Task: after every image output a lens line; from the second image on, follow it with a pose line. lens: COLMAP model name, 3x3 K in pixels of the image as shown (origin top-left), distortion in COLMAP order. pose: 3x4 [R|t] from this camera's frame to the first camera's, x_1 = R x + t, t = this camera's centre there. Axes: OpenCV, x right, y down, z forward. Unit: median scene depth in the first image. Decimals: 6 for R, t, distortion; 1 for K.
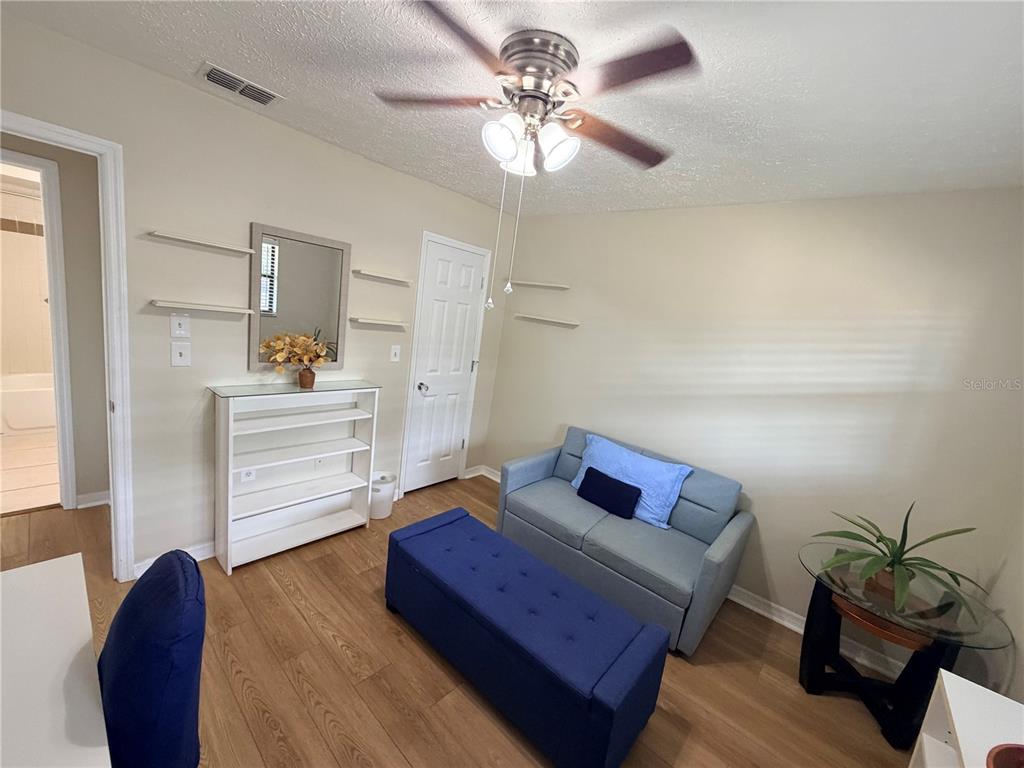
lens RADIAL K [[409.1, 0, 510.1], [0, 409.1, 382.3], [0, 0, 1]] dist [0.000916, -0.000080]
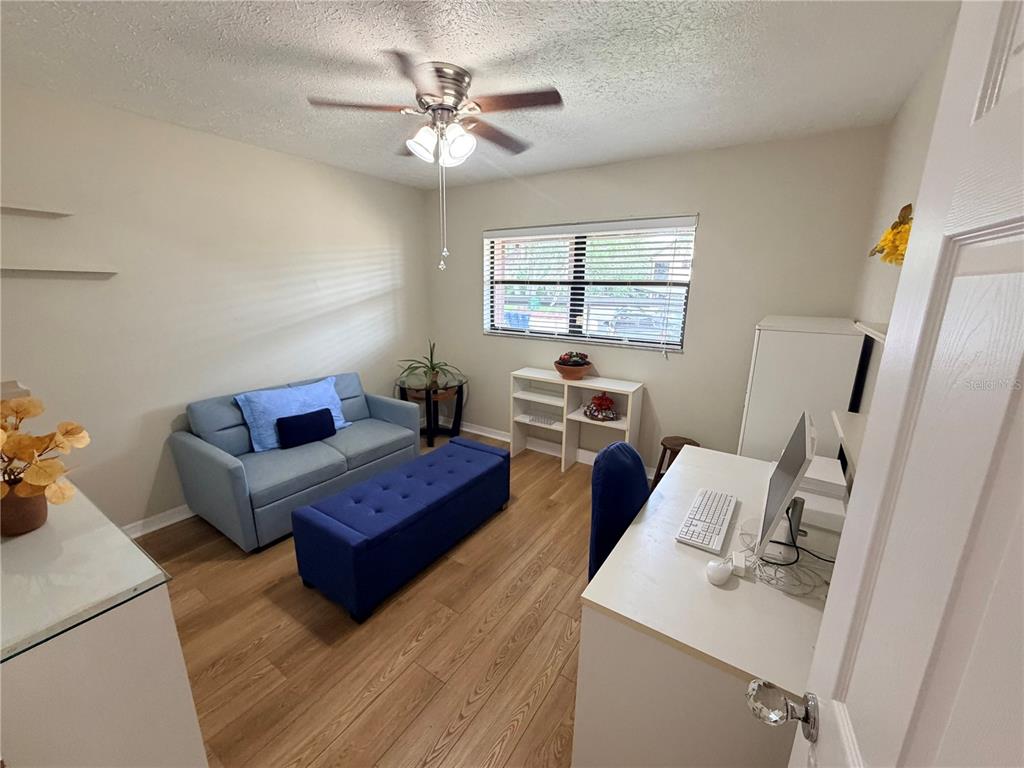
lens RADIAL K [[409.1, 0, 510.3], [0, 409.1, 382.9], [0, 0, 1]] dist [0.000916, -0.000080]
pose [[-0.134708, -0.361074, 0.922756, -0.982385], [0.138220, 0.915293, 0.378331, -0.217493], [-0.981198, 0.178507, -0.073389, 0.662748]]
